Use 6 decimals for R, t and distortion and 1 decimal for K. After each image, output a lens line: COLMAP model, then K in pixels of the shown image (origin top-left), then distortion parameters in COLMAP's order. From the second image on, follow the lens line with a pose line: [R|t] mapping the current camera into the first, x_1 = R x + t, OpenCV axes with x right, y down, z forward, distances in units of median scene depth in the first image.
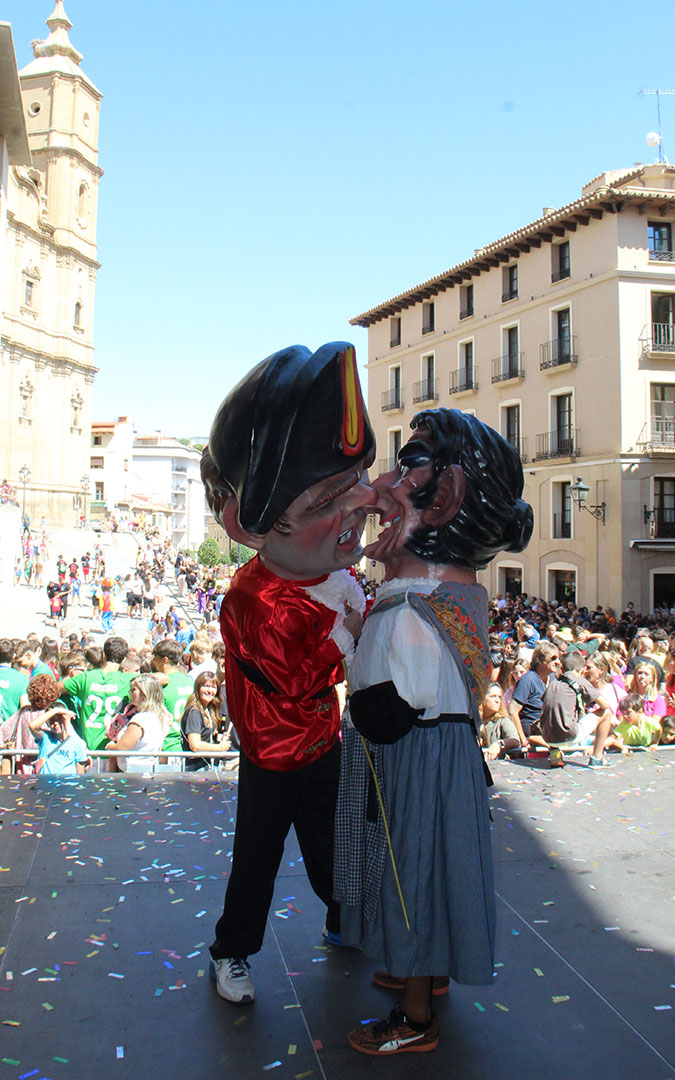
lens RADIAL K [[972.0, 0, 302.5], [0, 972.0, 479.3], [0, 0, 1]] dist [-0.151600, 0.080370]
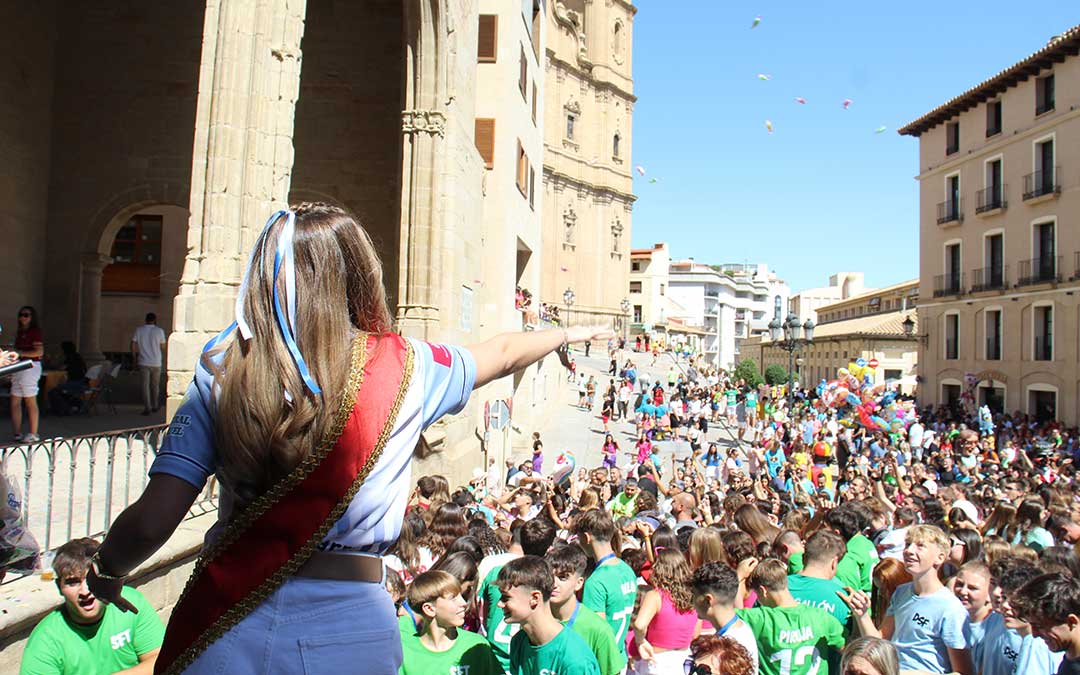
lens RADIAL K [[883.9, 0, 539.4], [0, 883.9, 322.4], [0, 0, 1]] dist [-0.174580, 0.154811]
pose [[0.950632, 0.001293, -0.310318, -0.016151], [0.004558, 0.999825, 0.018129, 0.004546], [0.310287, -0.018649, 0.950460, 0.058006]]
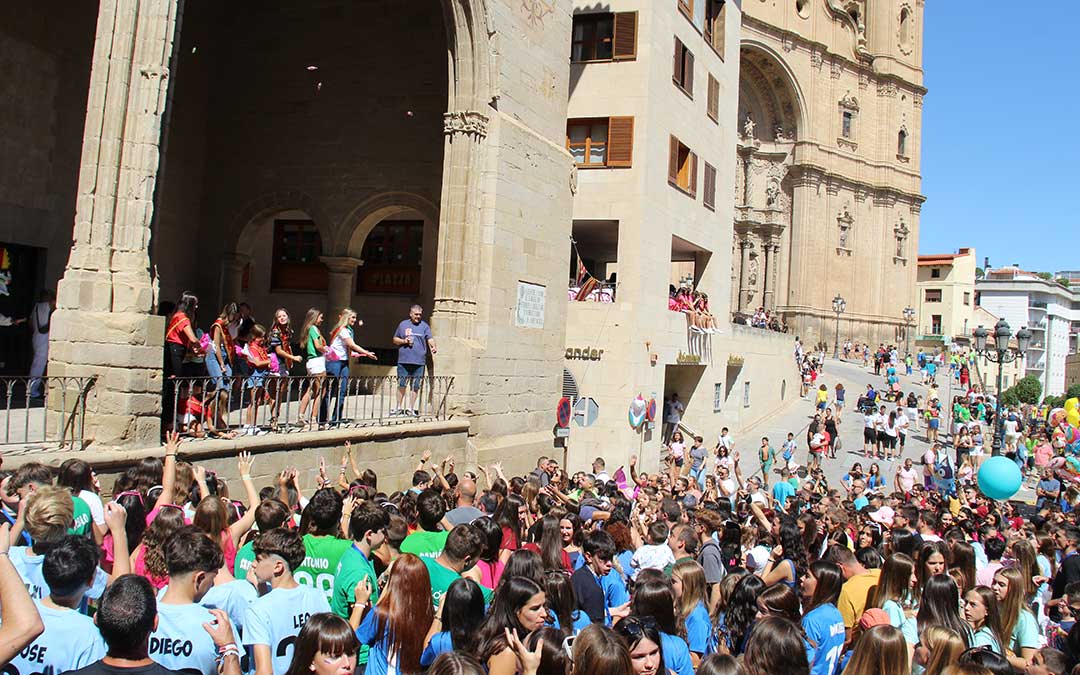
lens RADIAL K [[883.9, 0, 536.8], [0, 883.9, 340.9], [0, 0, 1]] dist [-0.174580, 0.154811]
pose [[0.772953, 0.026587, -0.633906, 0.039522], [-0.008897, 0.999478, 0.031072, 0.007290], [0.634401, -0.018378, 0.772786, 0.088284]]
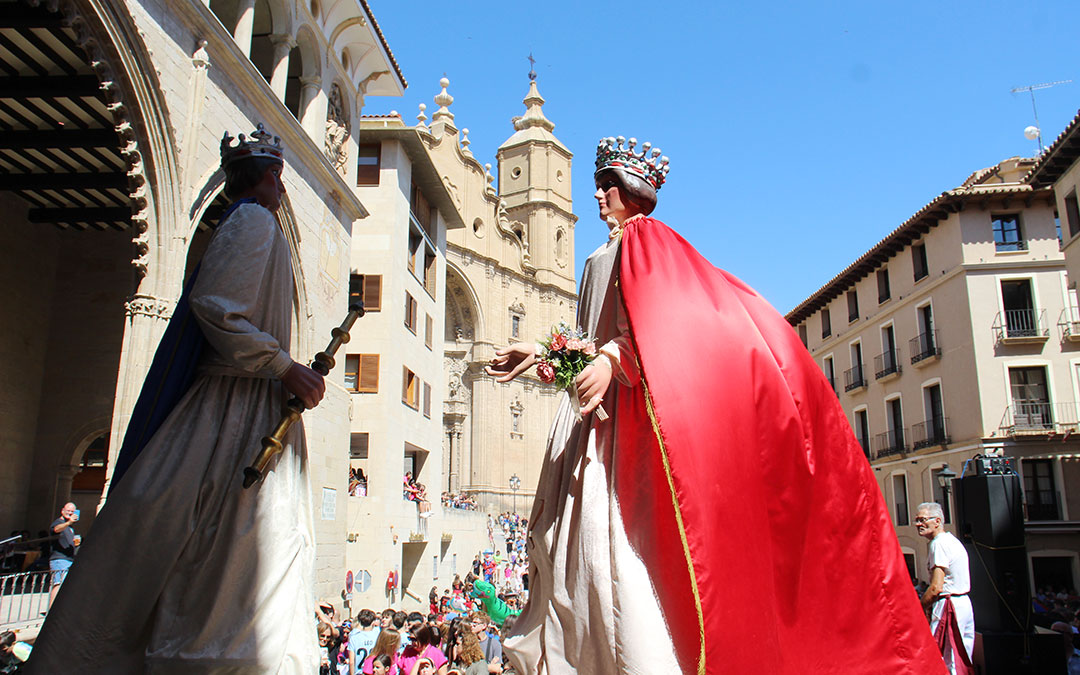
lens RADIAL K [[883.9, 0, 544.1], [0, 883.9, 329.3], [0, 0, 1]] dist [-0.174580, 0.154811]
pose [[0.952831, -0.083629, -0.291751, 0.061979], [0.032411, 0.983828, -0.176157, 0.001289], [0.301765, 0.158392, 0.940133, -0.010385]]
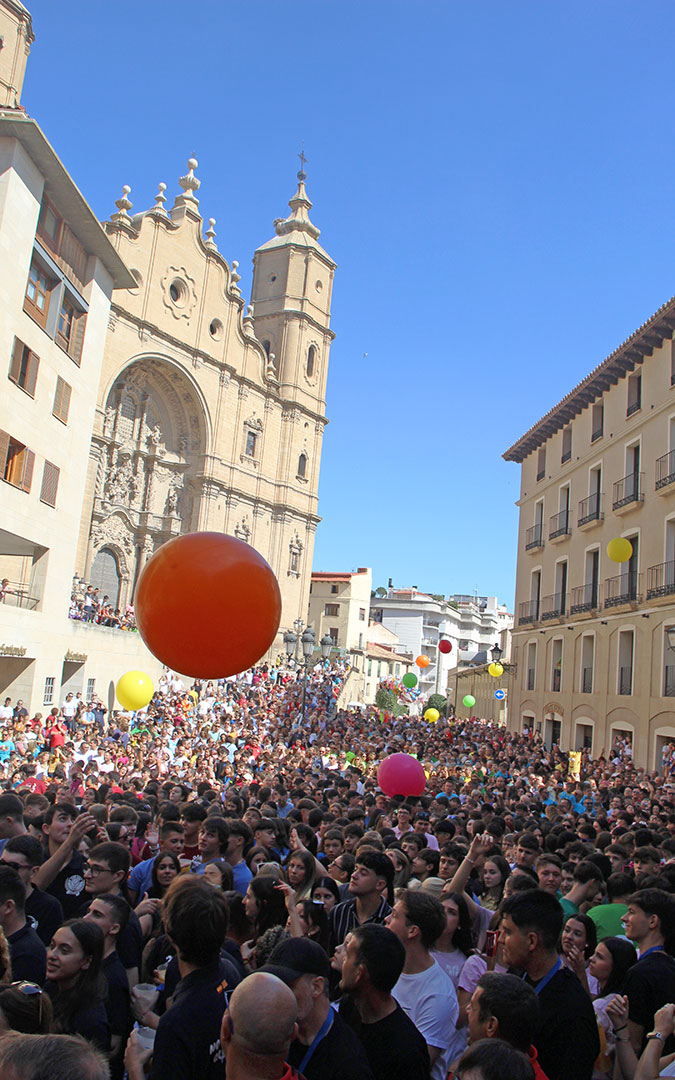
lens RADIAL K [[883.9, 0, 341.9], [0, 883.9, 542.1], [0, 0, 1]] dist [-0.174580, 0.154811]
pose [[0.959957, 0.024976, -0.279031, 0.086909], [-0.055441, 0.993256, -0.101831, 0.009307], [0.274606, 0.113223, 0.954868, 0.097937]]
